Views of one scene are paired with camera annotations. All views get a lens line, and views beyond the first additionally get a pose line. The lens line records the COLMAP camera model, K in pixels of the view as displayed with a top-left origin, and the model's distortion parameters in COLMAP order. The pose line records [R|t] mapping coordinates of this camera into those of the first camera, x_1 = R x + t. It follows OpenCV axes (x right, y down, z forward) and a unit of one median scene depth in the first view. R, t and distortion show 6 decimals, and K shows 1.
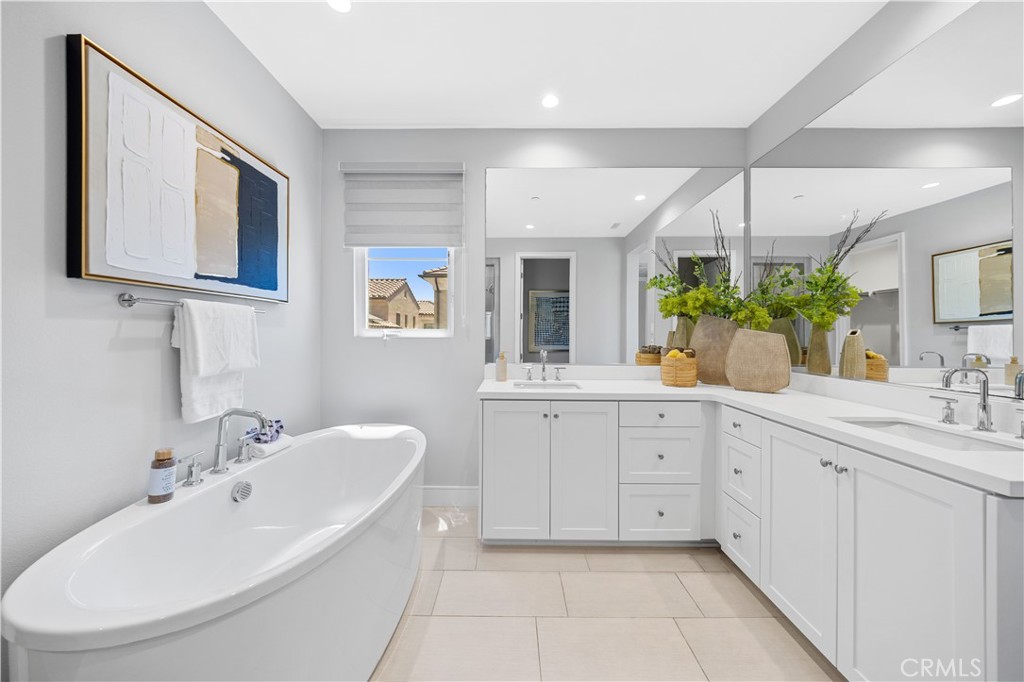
lens RADIAL K [[342.7, 0, 507.5], [0, 342.7, 335.8], [0, 0, 1]] dist [-0.006564, -0.001001]
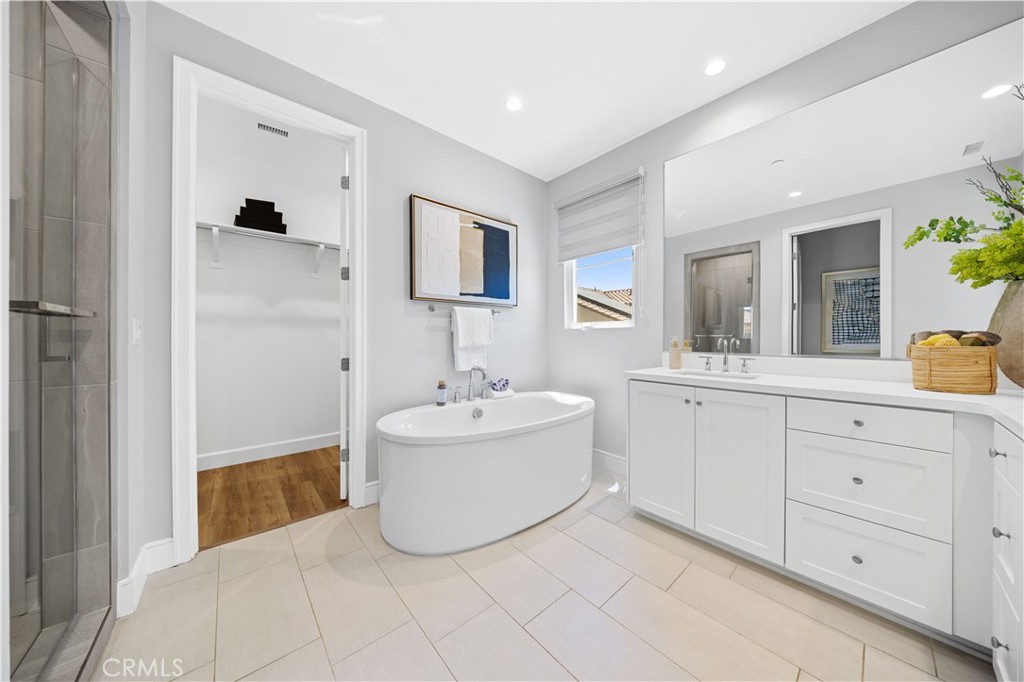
lens RADIAL K [[316.2, 0, 514.5], [0, 316.2, 340.5], [0, 0, 1]] dist [-0.008621, -0.000139]
pose [[0.672987, 0.002887, -0.739648, 0.436192], [0.001128, 0.999987, 0.004929, 0.054627], [0.739653, -0.004151, 0.672976, 0.029171]]
